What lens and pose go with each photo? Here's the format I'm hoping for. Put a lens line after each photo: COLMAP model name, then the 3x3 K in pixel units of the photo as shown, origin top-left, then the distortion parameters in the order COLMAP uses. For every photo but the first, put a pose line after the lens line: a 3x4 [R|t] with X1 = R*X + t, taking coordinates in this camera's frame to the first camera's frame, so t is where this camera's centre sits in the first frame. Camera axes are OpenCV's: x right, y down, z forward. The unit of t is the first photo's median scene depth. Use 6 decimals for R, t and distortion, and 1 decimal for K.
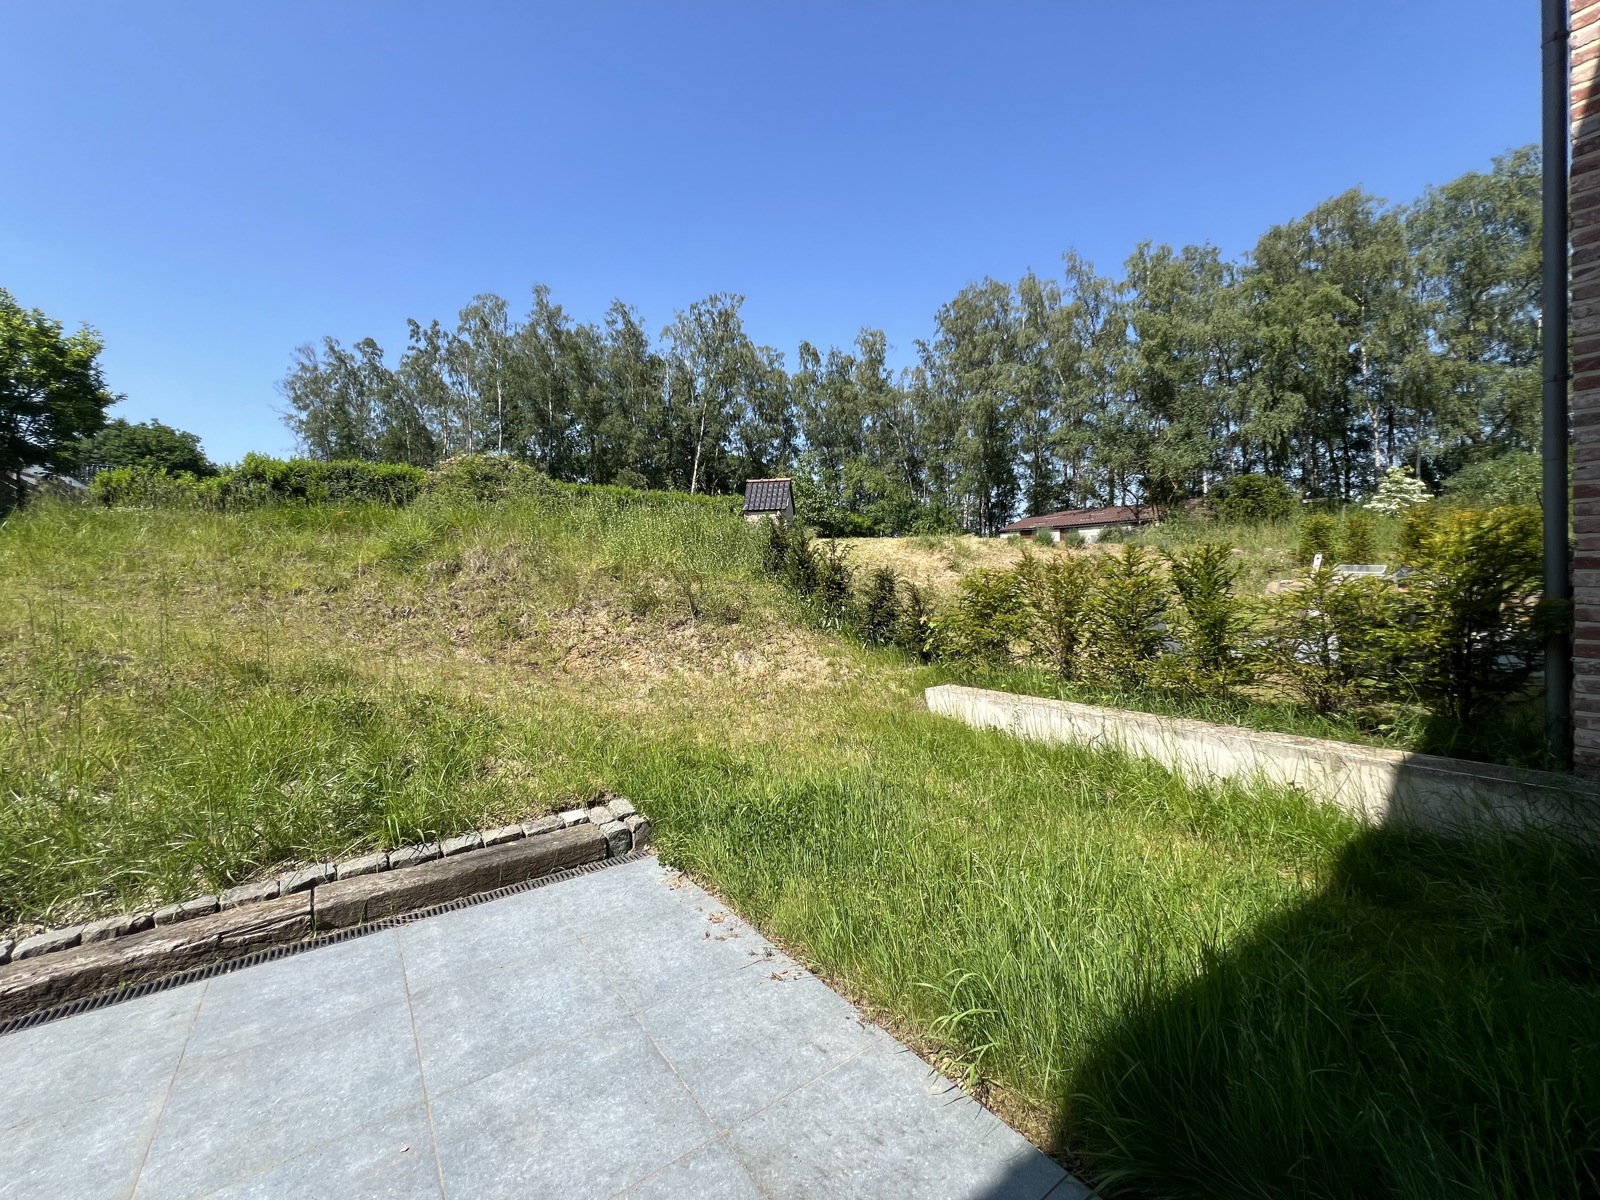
lens RADIAL K [[639.0, 0, 802.4], [0, 639.0, 593.4], [0, 0, 1]] dist [-0.001268, 0.000077]
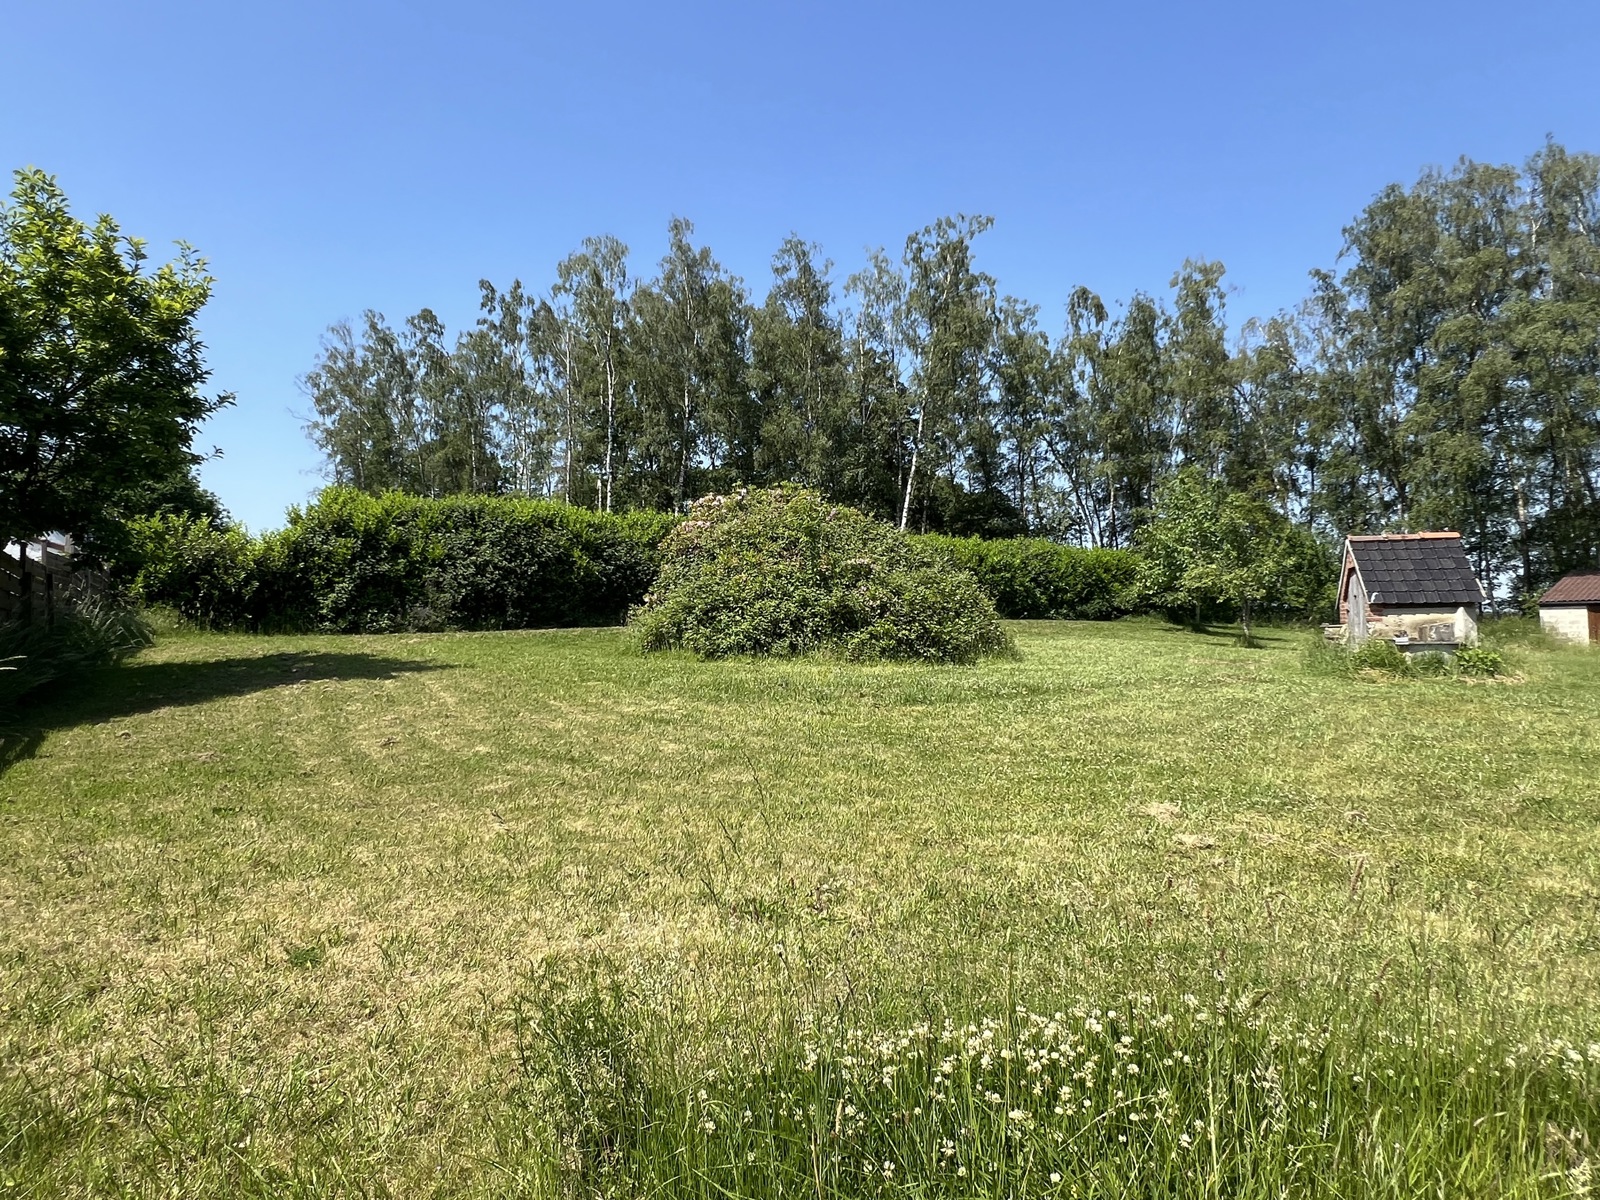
lens RADIAL K [[932.4, 0, 802.1], [0, 932.4, 594.1], [0, 0, 1]] dist [0.017081, 0.000820]
pose [[0.988977, 0.003340, -0.148030, -0.131951], [-0.014322, 0.997216, -0.073184, -0.027428], [0.147374, 0.074497, 0.986271, 0.091954]]
